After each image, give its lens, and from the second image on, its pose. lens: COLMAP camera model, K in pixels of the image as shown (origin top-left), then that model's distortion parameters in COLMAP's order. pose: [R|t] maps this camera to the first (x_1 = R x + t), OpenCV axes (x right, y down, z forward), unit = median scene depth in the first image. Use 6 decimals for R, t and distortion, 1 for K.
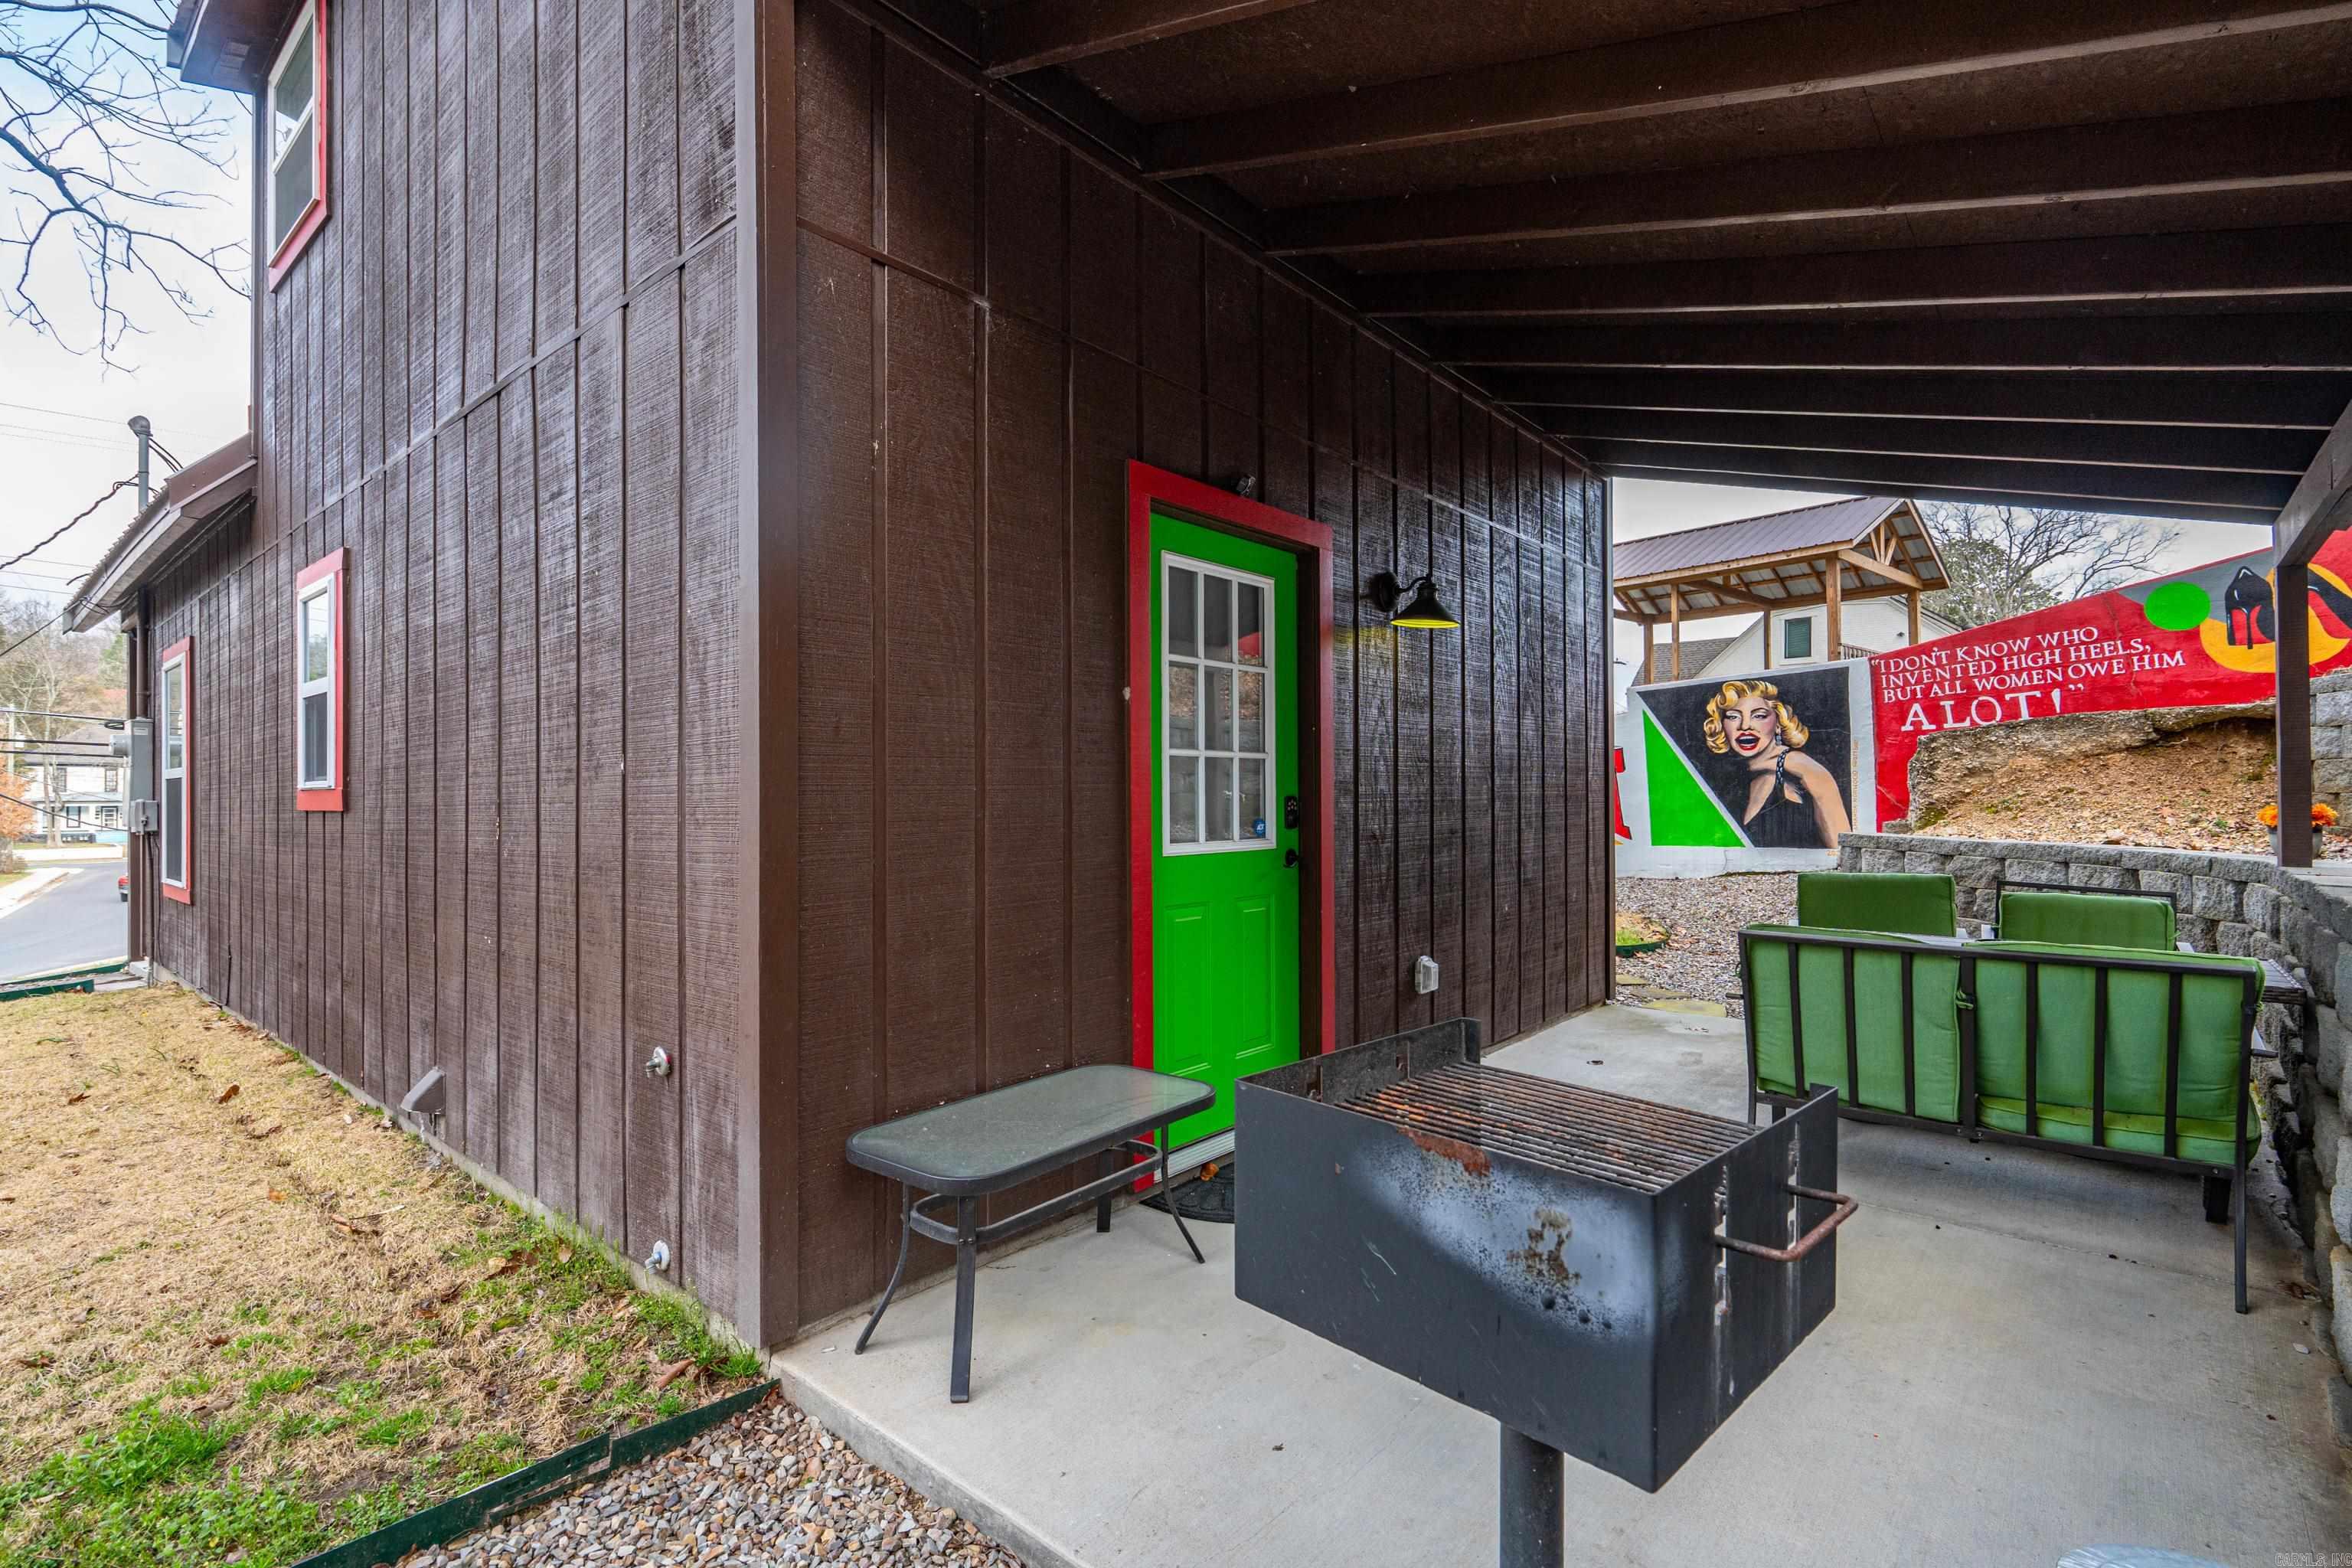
lens RADIAL K [[1079.6, 0, 1174.2], [0, 1079.6, 798.3], [0, 0, 1]] dist [-0.002377, -0.000240]
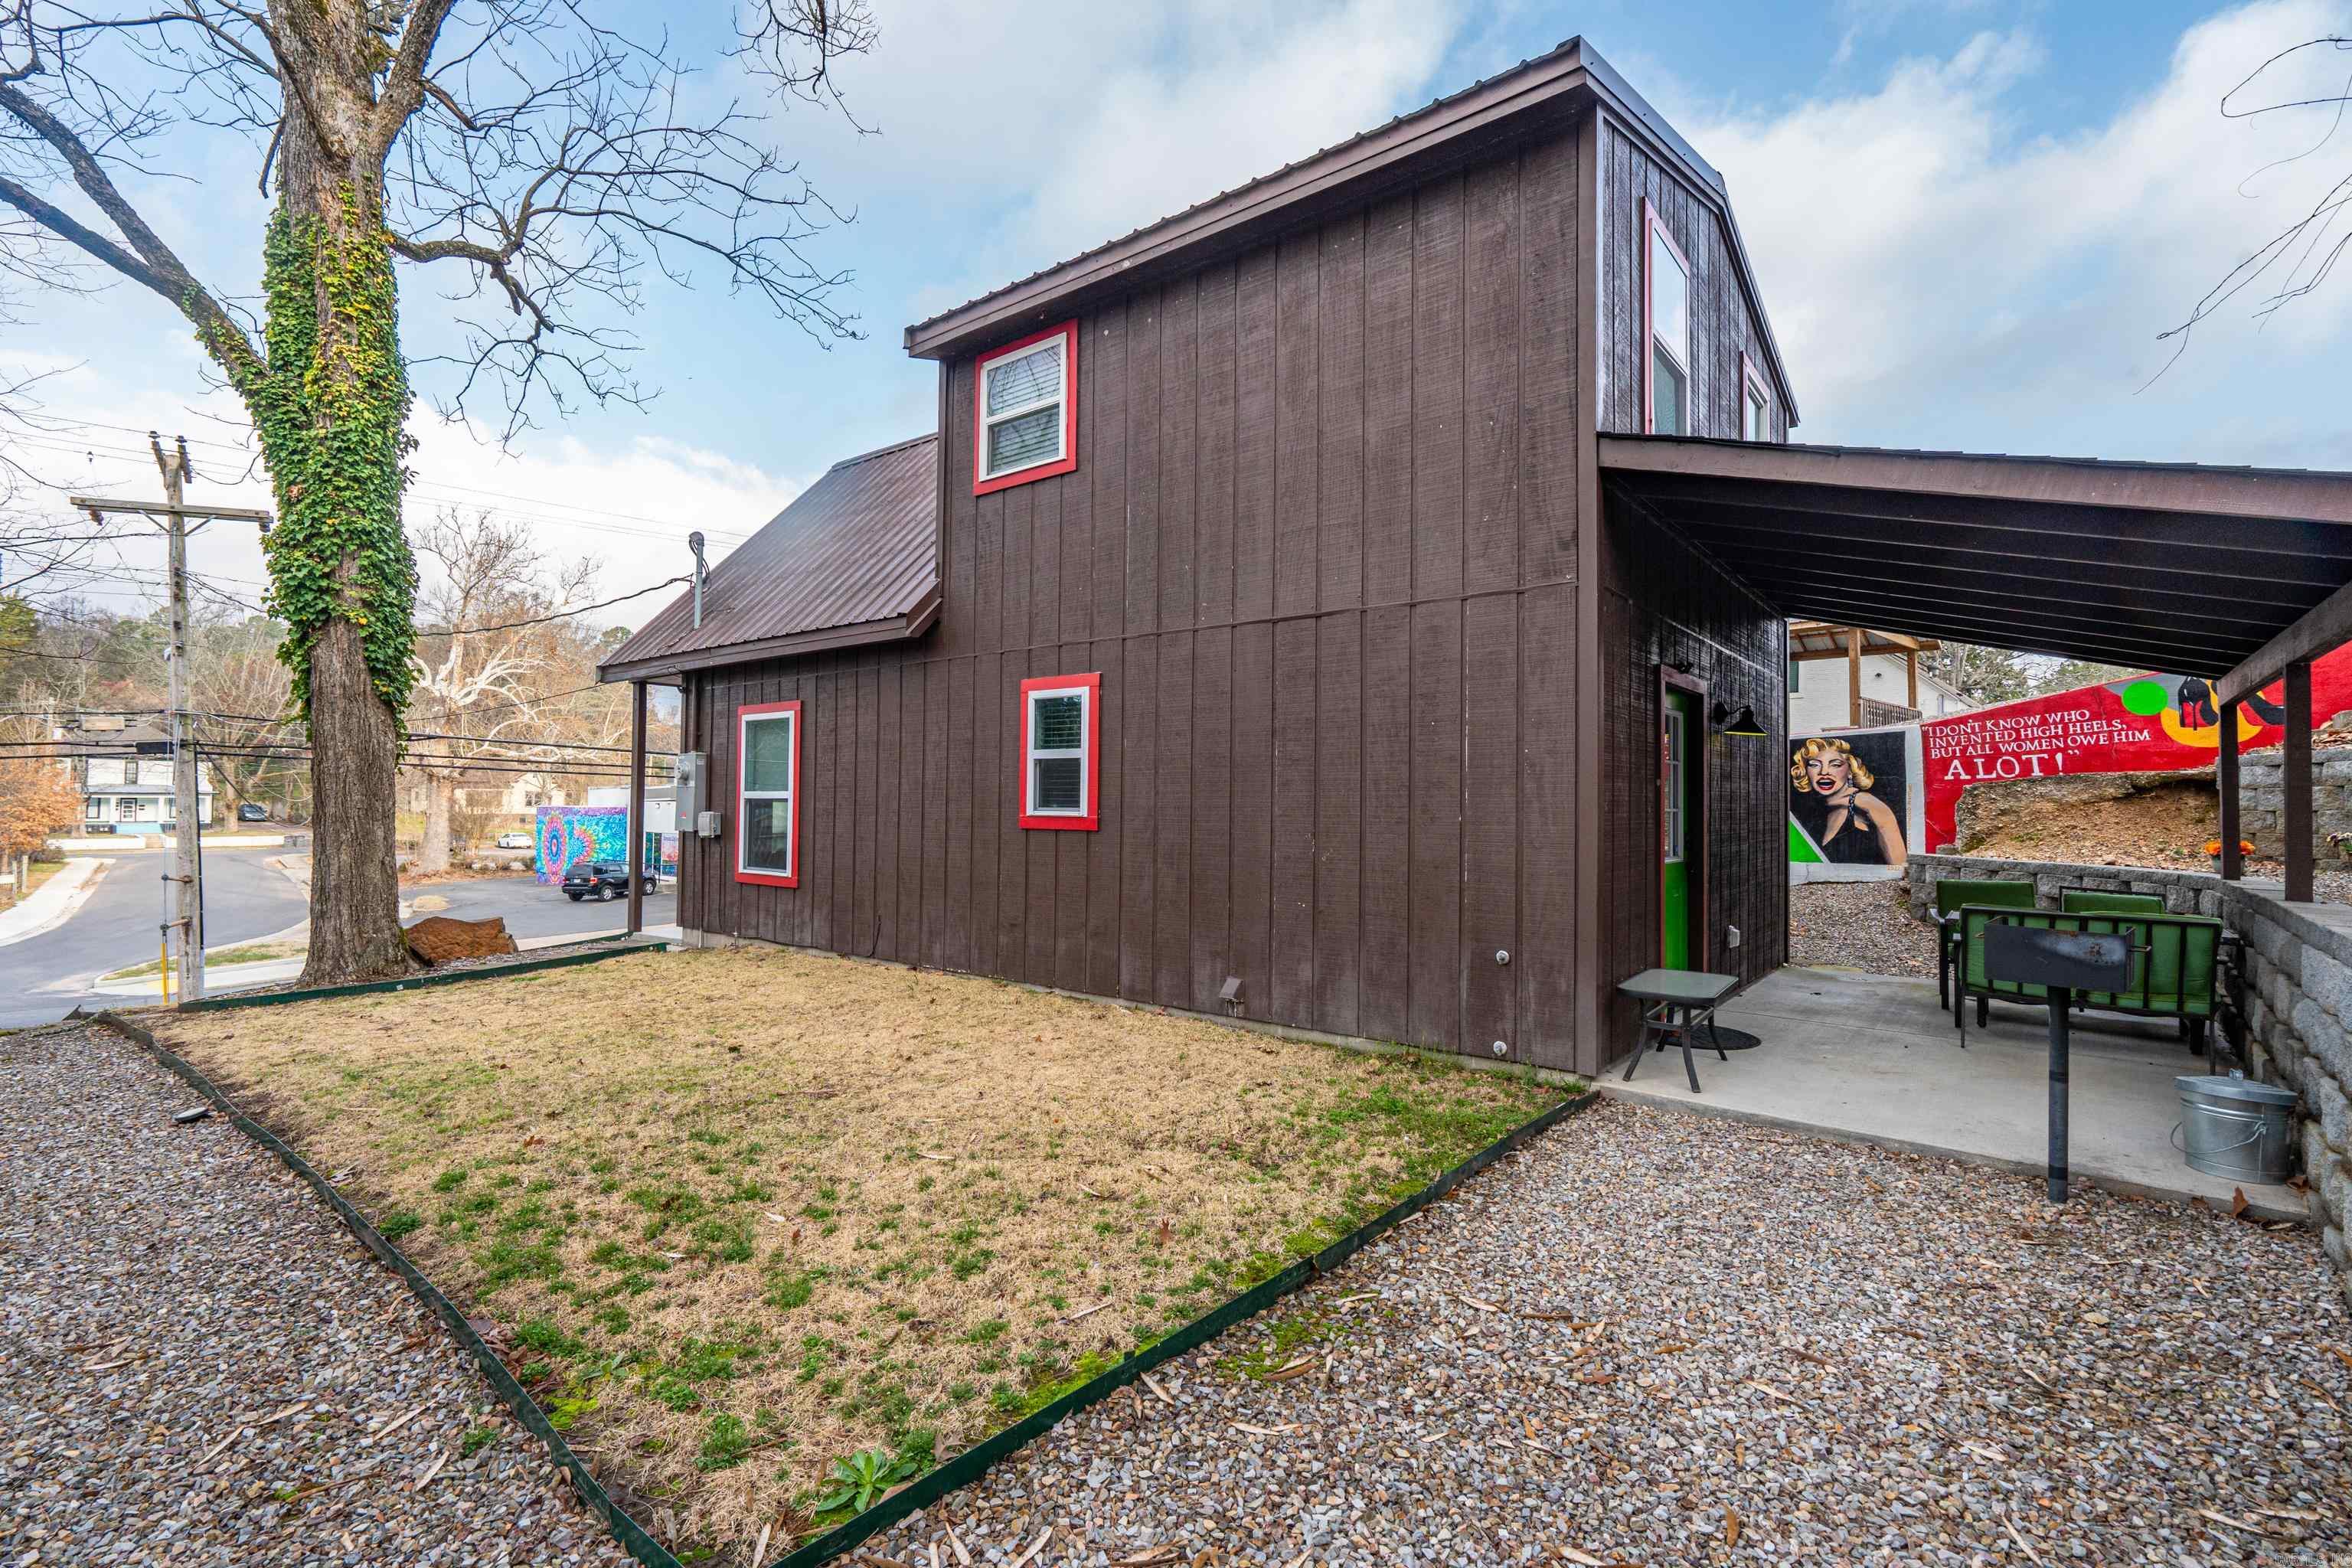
lens RADIAL K [[1053.9, 0, 1173.6], [0, 1053.9, 787.1], [0, 0, 1]] dist [-0.006493, 0.001127]
pose [[0.999601, 0.015958, 0.023295, -0.361985], [-0.015548, 0.999723, -0.017641, -0.015173], [-0.023570, 0.017272, 0.999573, -0.334595]]
